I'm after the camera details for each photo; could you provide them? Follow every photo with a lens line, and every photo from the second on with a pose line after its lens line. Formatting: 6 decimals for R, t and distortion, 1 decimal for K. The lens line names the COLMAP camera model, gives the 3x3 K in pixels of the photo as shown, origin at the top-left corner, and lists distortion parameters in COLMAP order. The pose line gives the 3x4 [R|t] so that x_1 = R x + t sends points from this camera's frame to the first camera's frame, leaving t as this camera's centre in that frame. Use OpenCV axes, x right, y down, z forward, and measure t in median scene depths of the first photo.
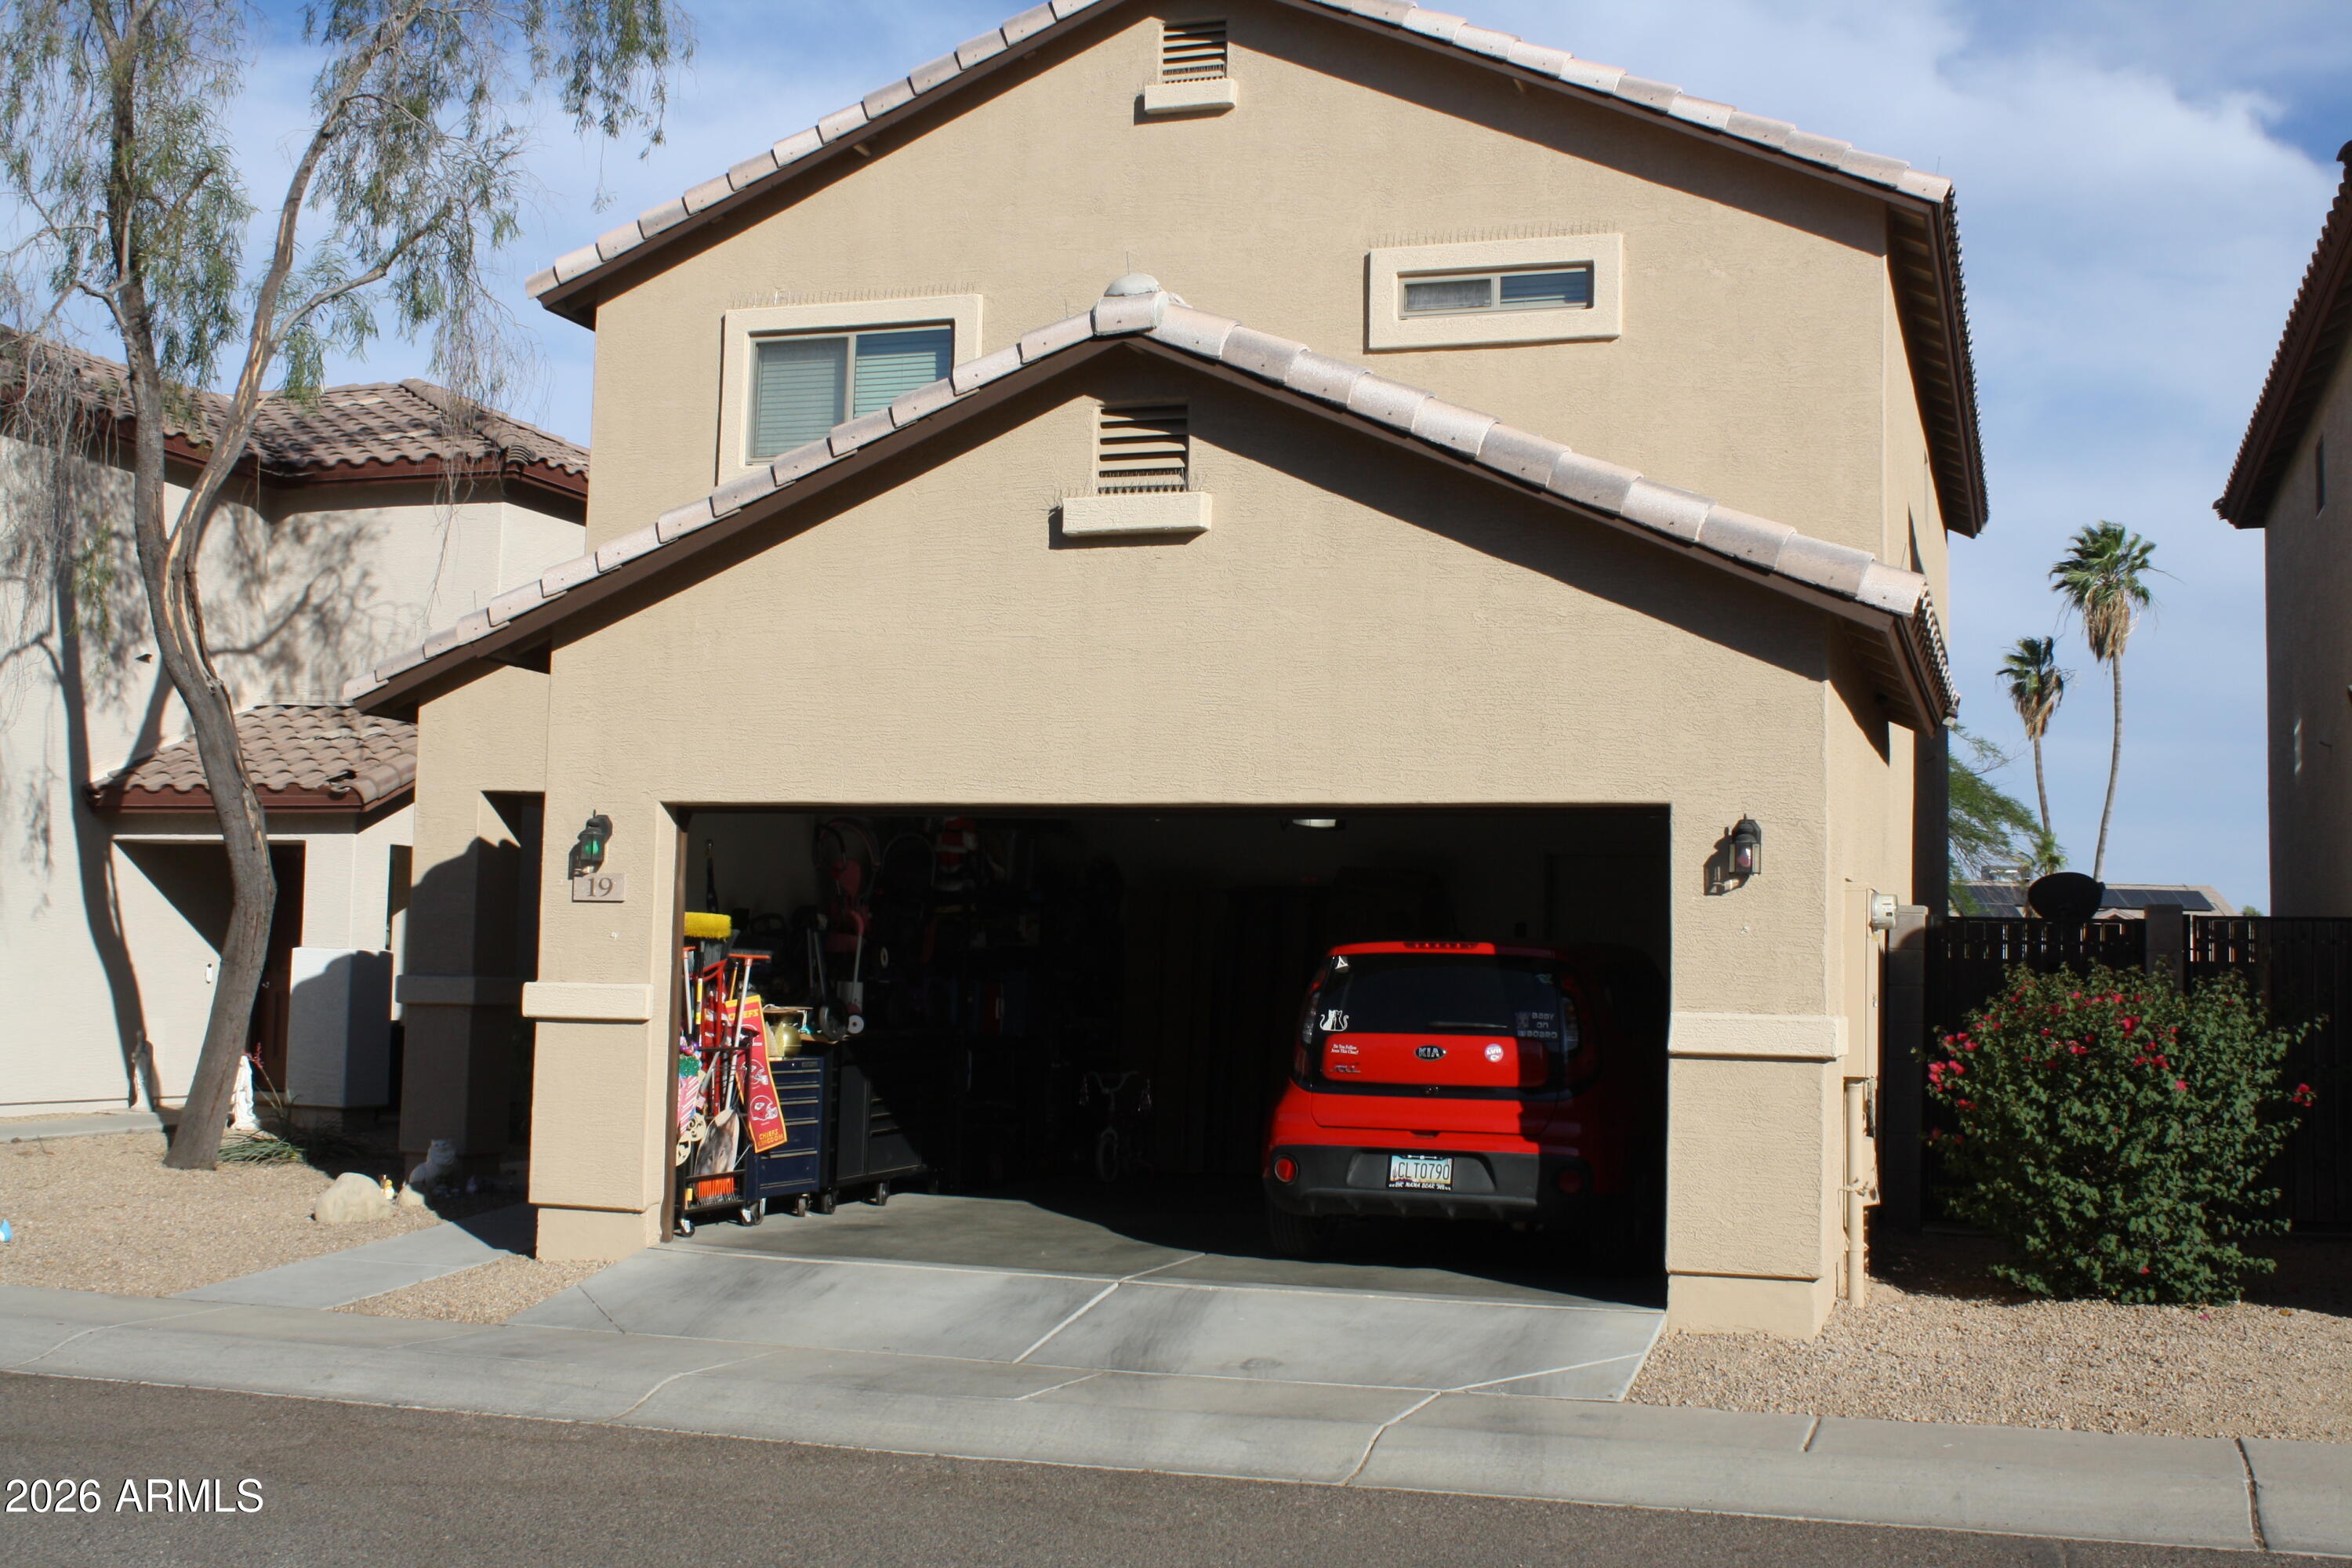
lens RADIAL K [[2593.4, 0, 1175.8], [0, 2593.4, 791.4], [0, 0, 1]] dist [-0.065603, 0.000000]
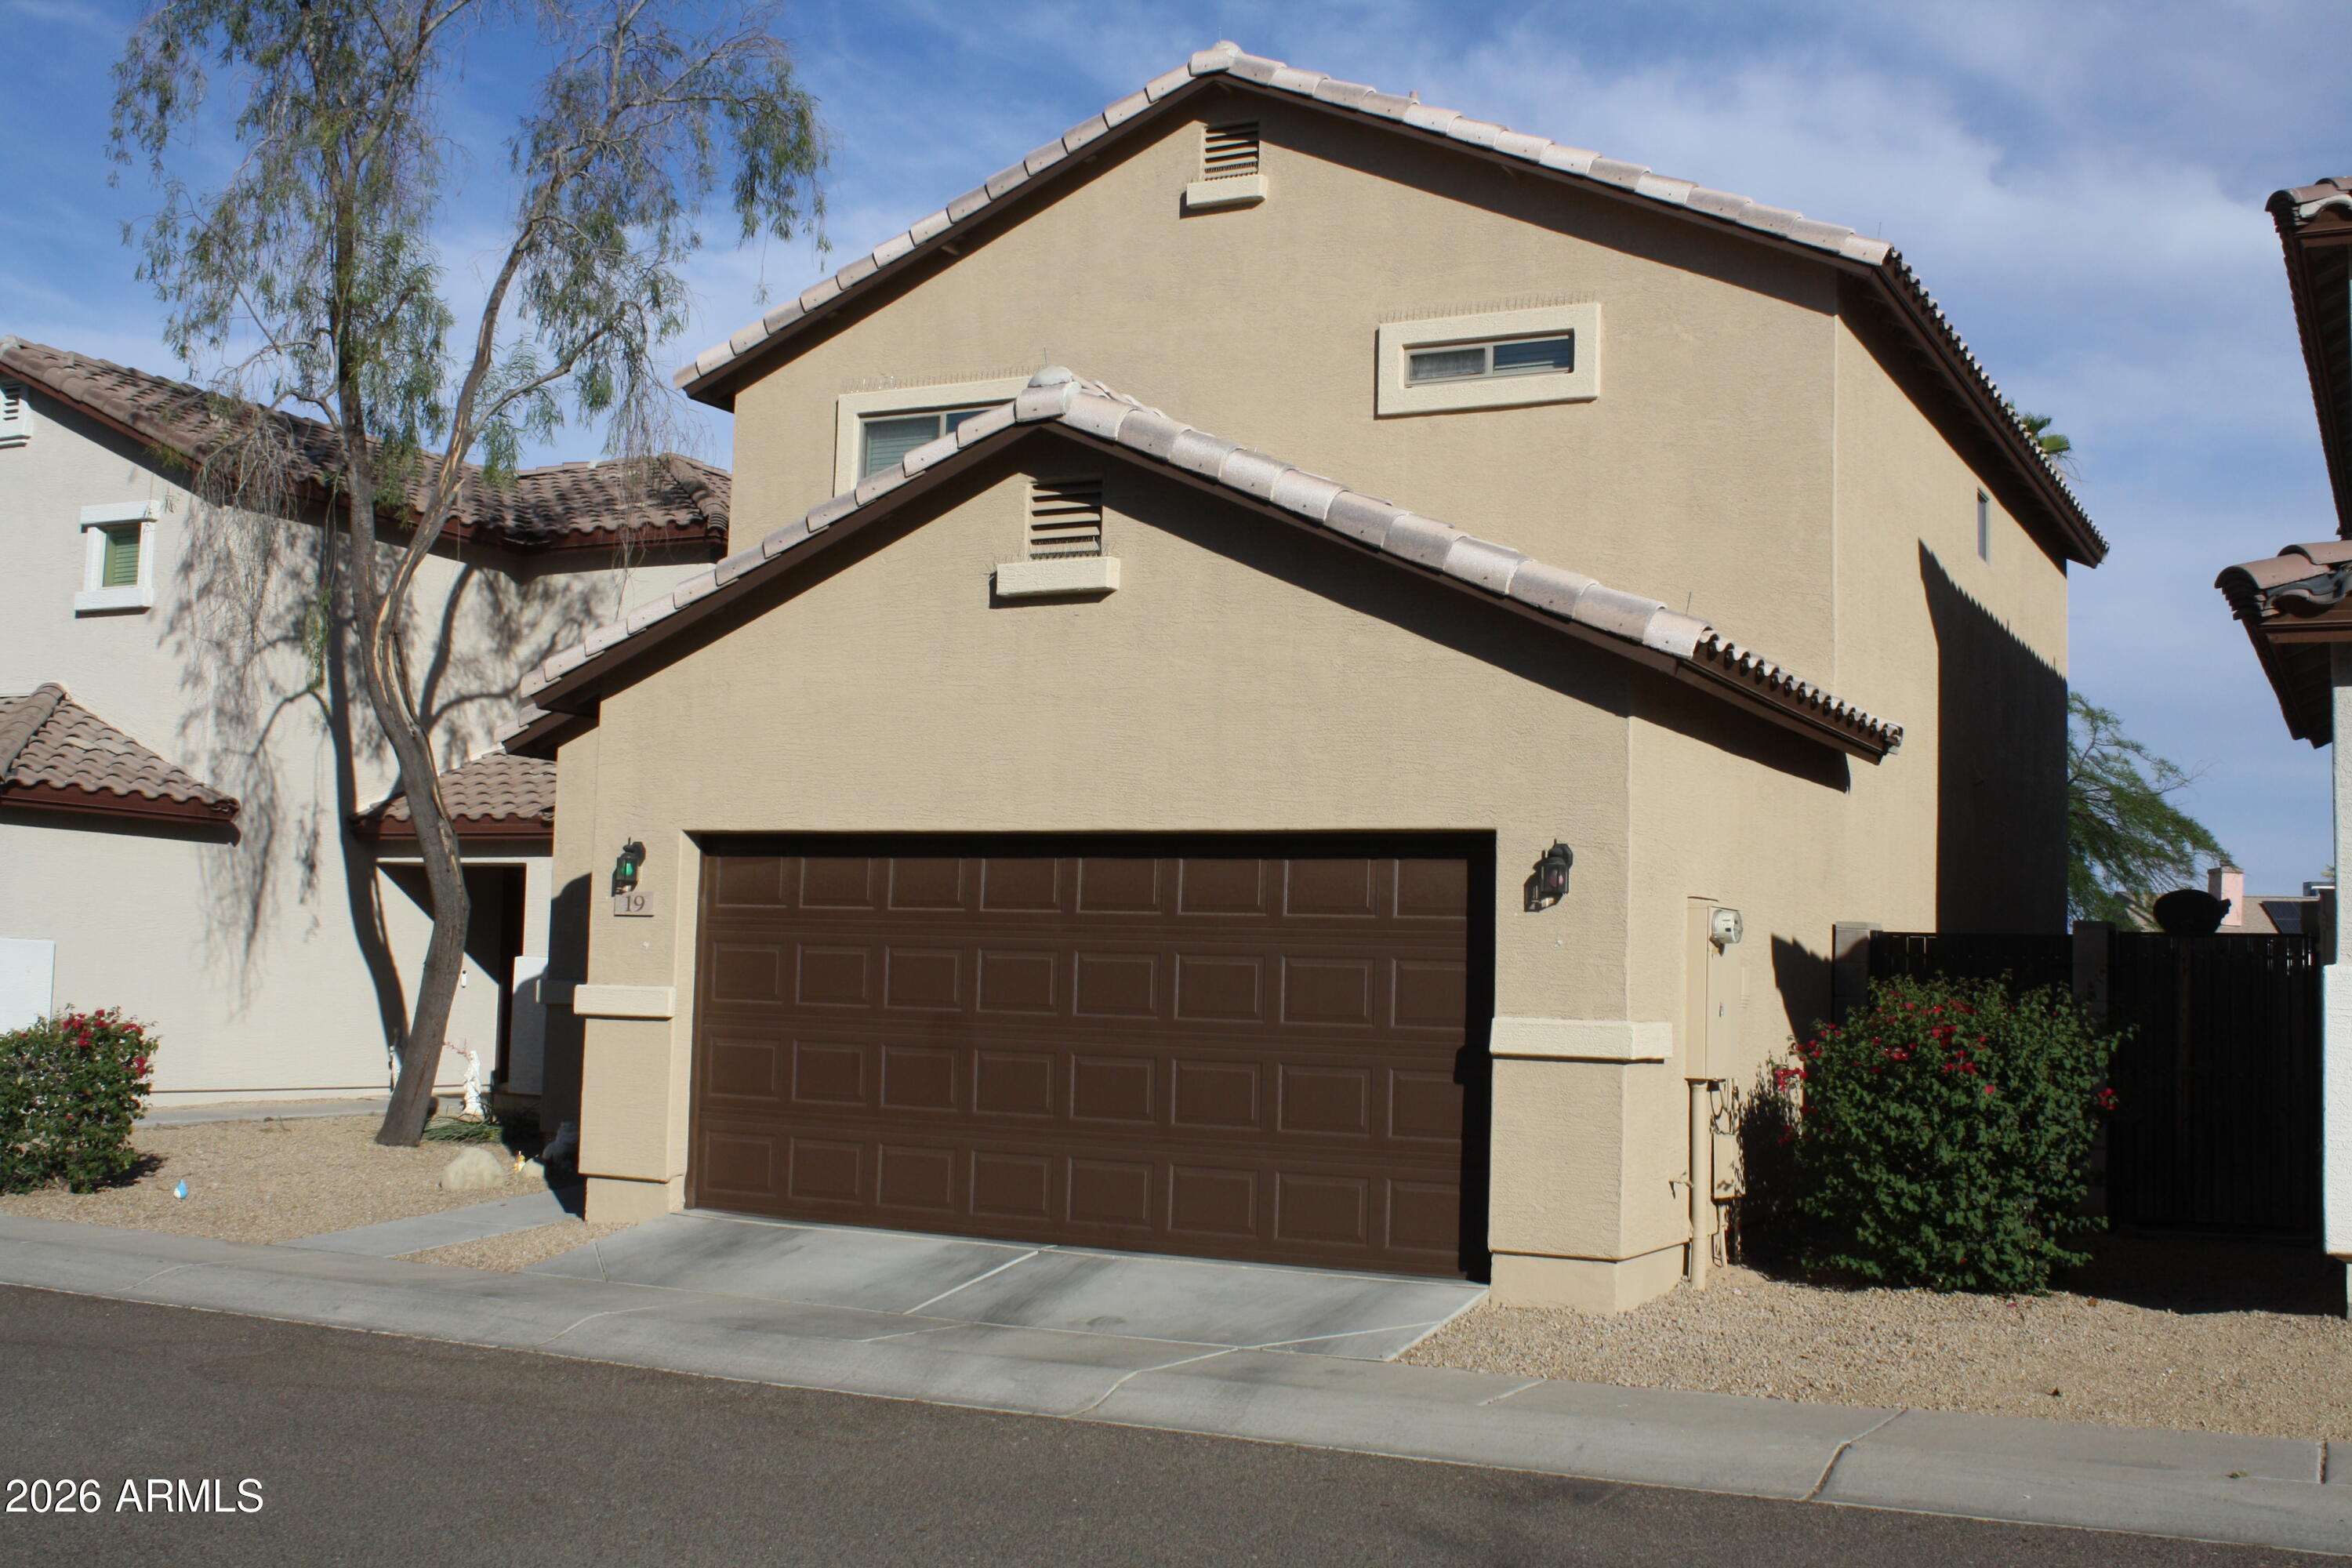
lens RADIAL K [[2481.6, 0, 1176.3], [0, 2481.6, 785.5], [0, 0, 1]] dist [-0.084016, 0.000000]
pose [[0.987477, -0.006465, -0.157628, 0.193339], [0.004696, 0.999922, -0.011592, -0.002160], [0.157690, 0.010707, 0.987431, -0.063380]]
